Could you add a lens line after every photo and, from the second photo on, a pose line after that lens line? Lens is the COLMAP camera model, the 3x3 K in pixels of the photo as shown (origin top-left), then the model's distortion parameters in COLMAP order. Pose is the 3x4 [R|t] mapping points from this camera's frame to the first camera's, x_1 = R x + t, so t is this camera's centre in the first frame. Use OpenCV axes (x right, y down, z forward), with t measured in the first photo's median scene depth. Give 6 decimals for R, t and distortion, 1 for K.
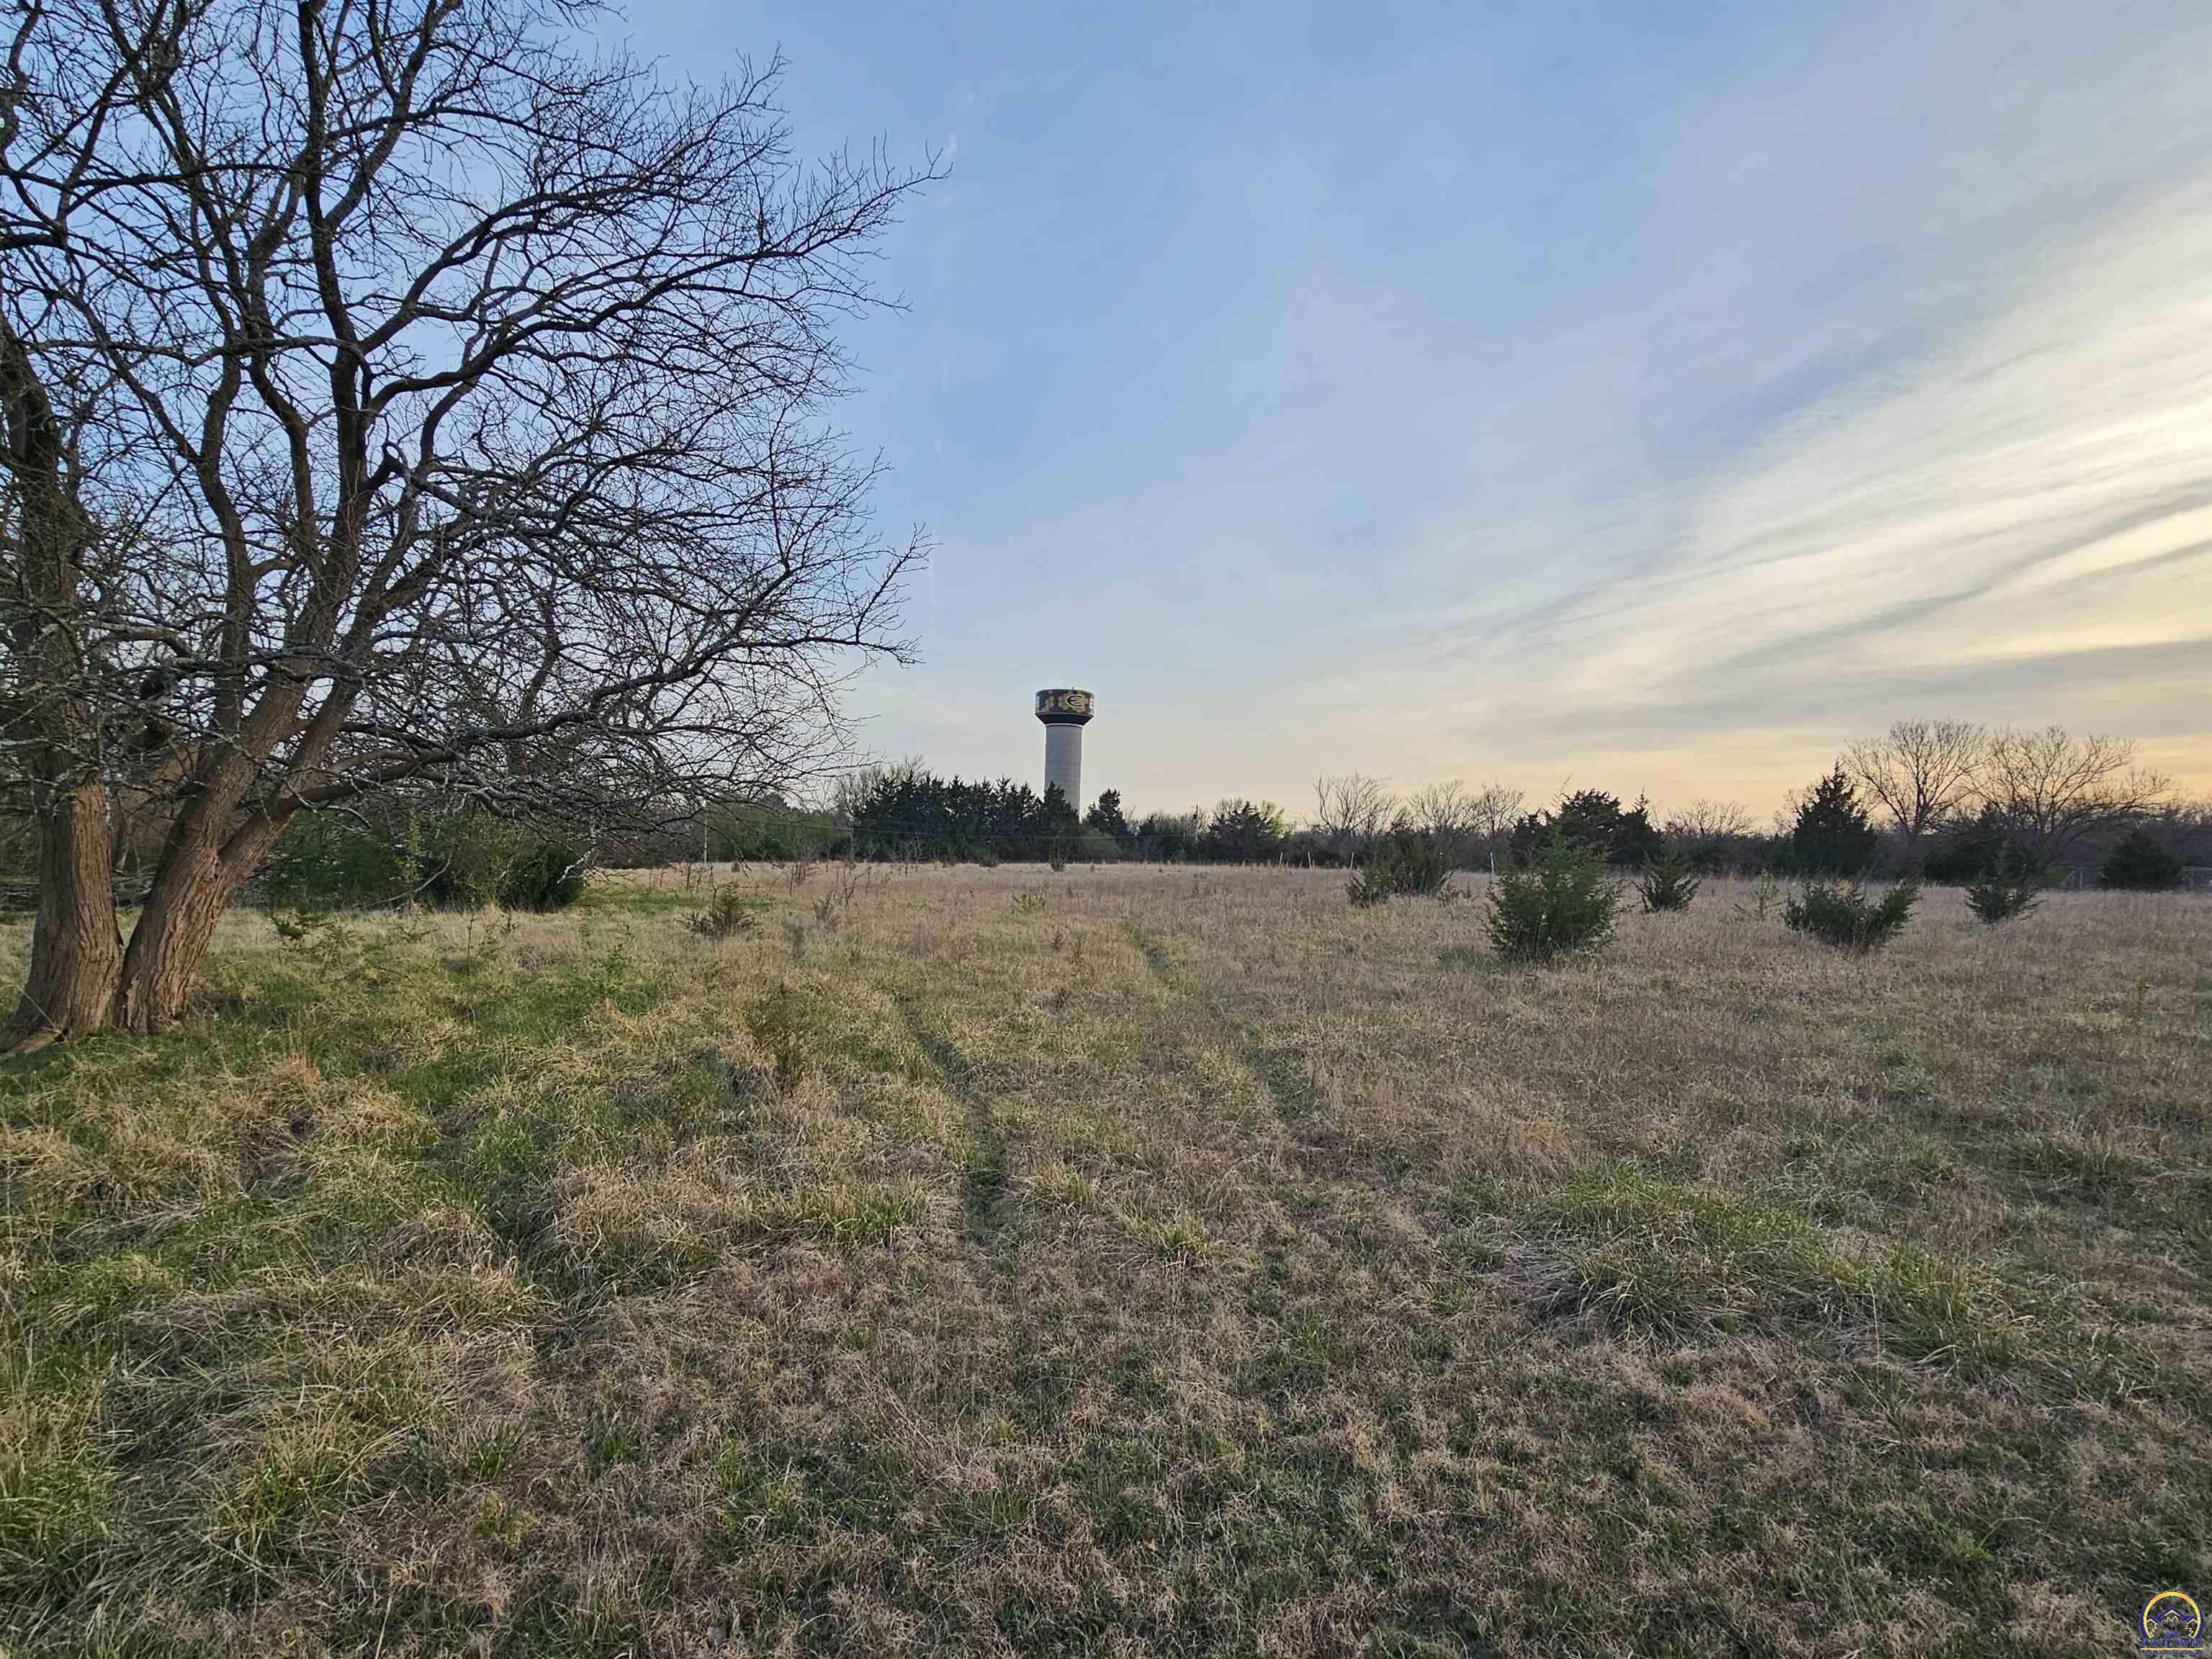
lens RADIAL K [[902.9, 0, 1104.6], [0, 902.9, 836.8], [0, 0, 1]] dist [-0.002212, 0.000012]
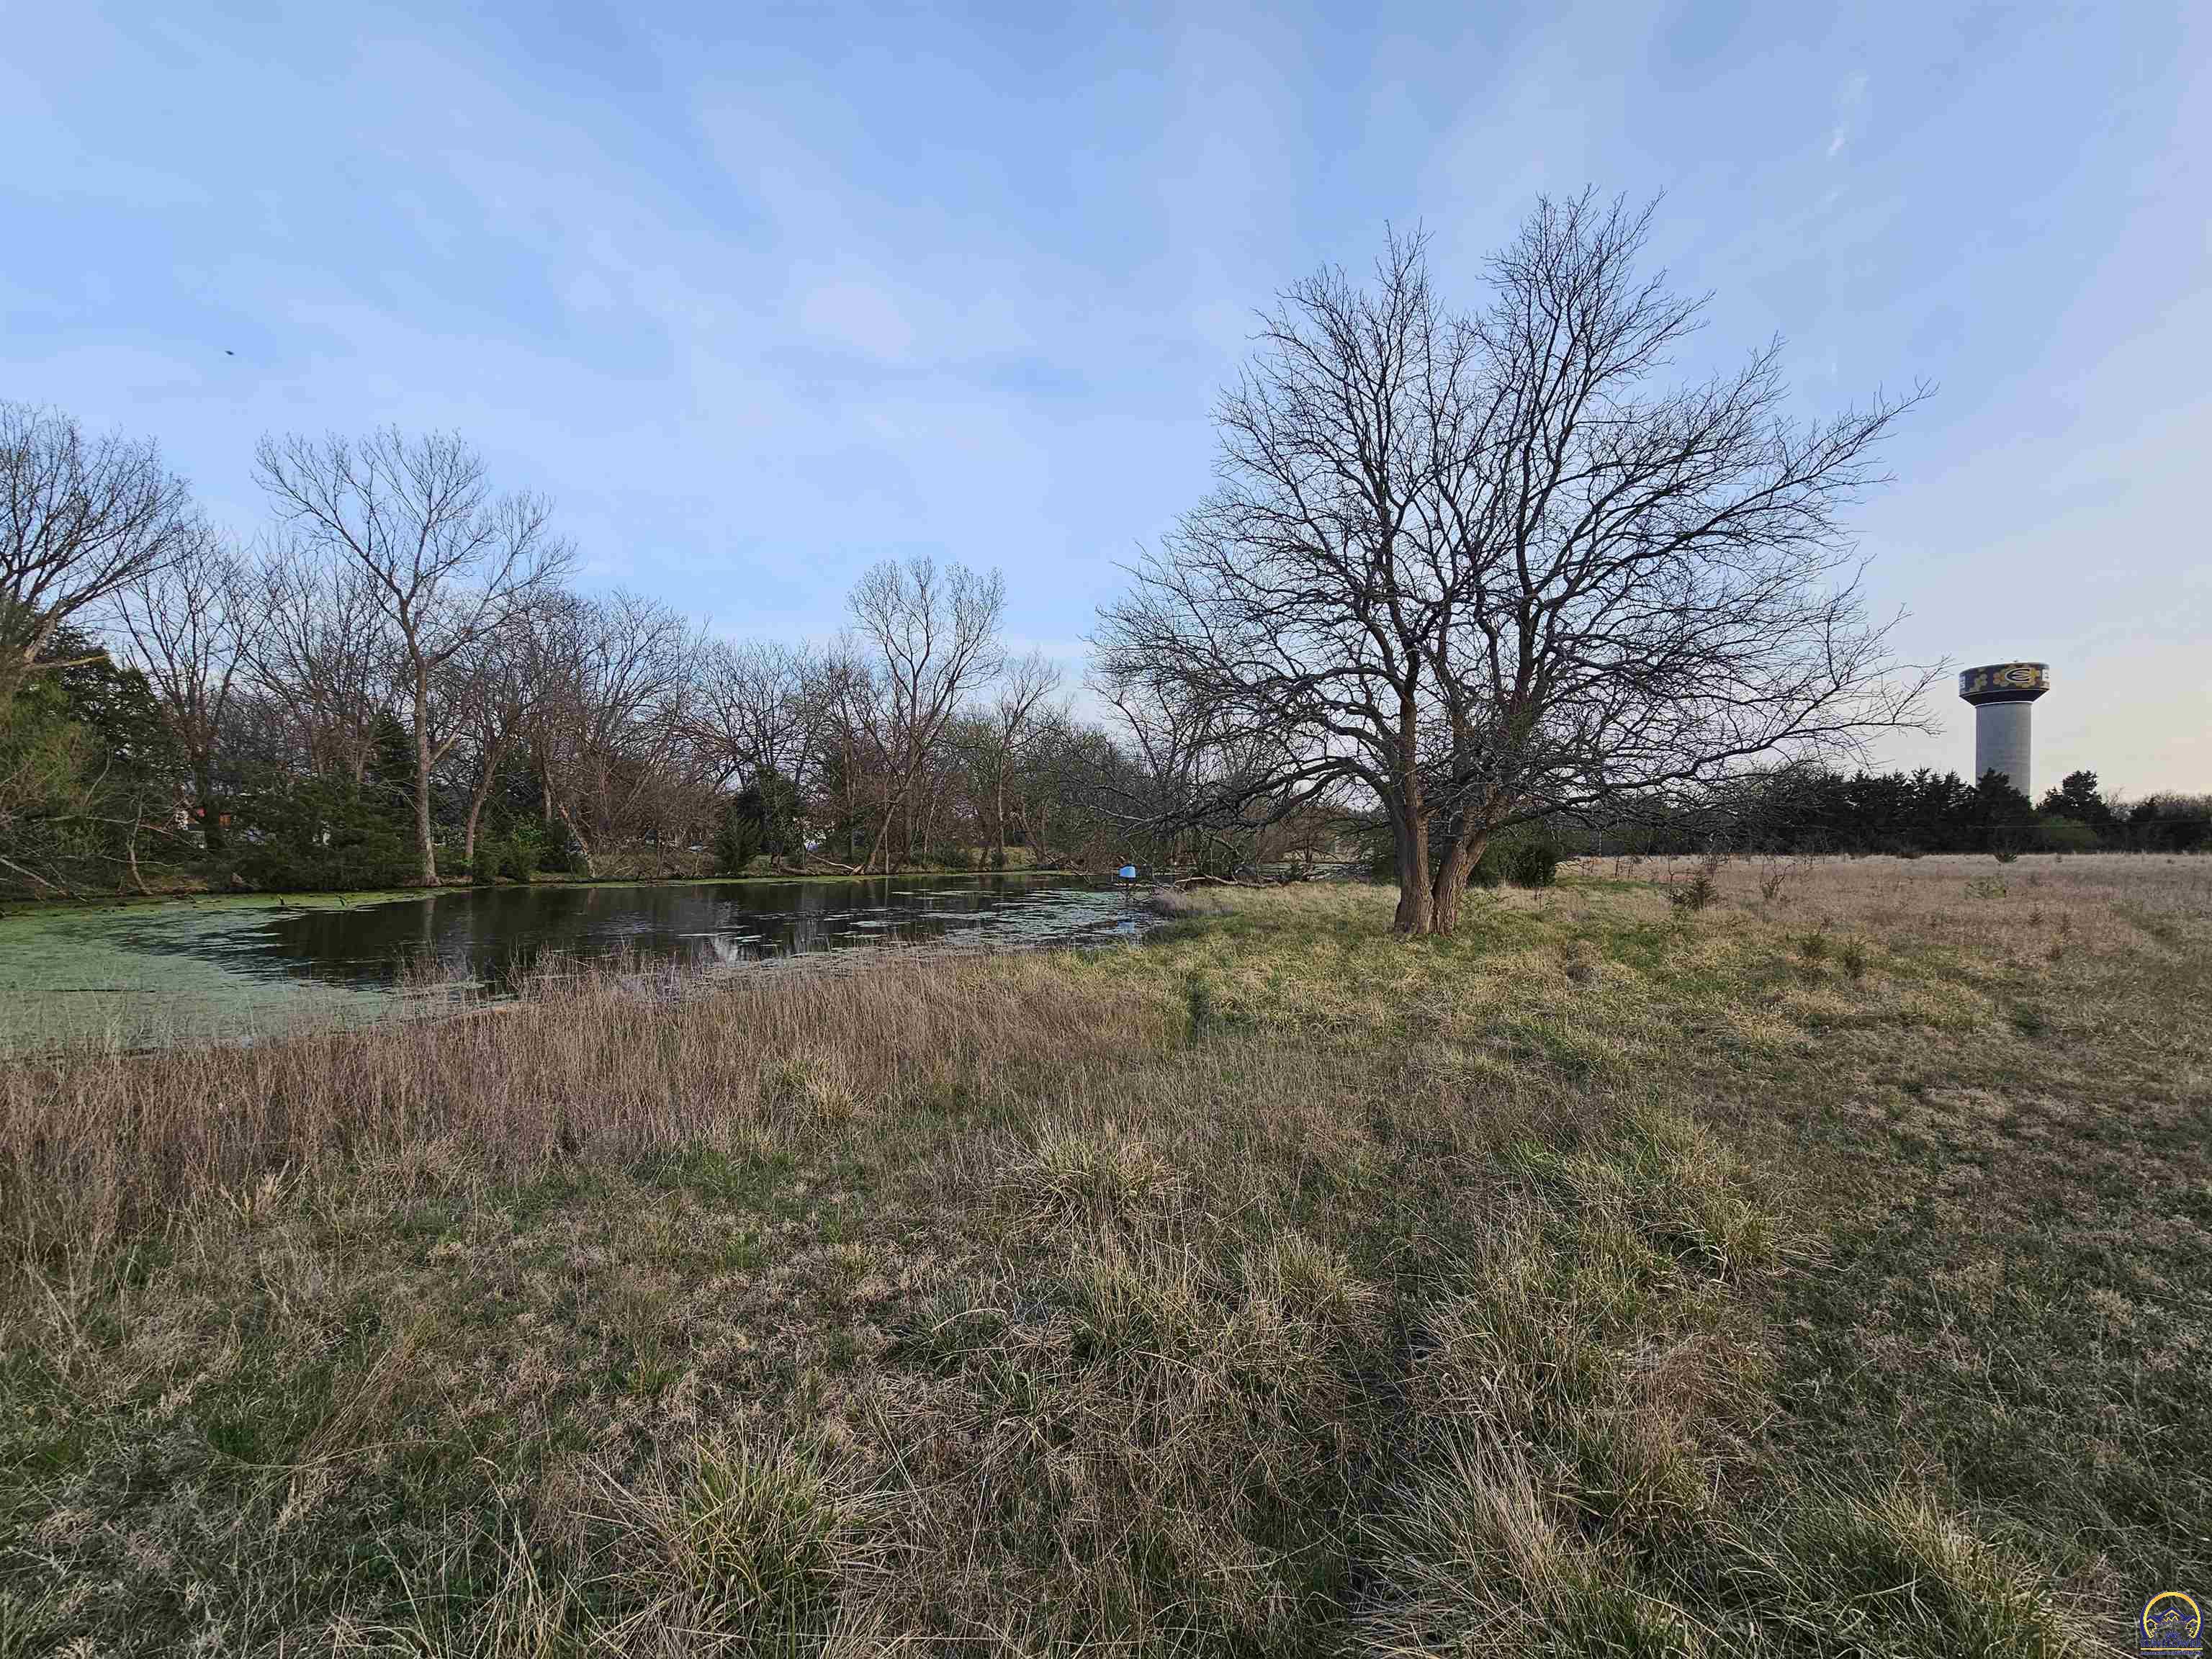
lens RADIAL K [[902.9, 0, 1115.1], [0, 902.9, 836.5], [0, 0, 1]] dist [-0.002212, 0.000012]
pose [[0.694577, -0.023785, -0.719025, -0.019034], [0.026185, 0.999627, -0.007773, -0.006245], [0.718941, -0.013429, 0.694941, -0.322095]]
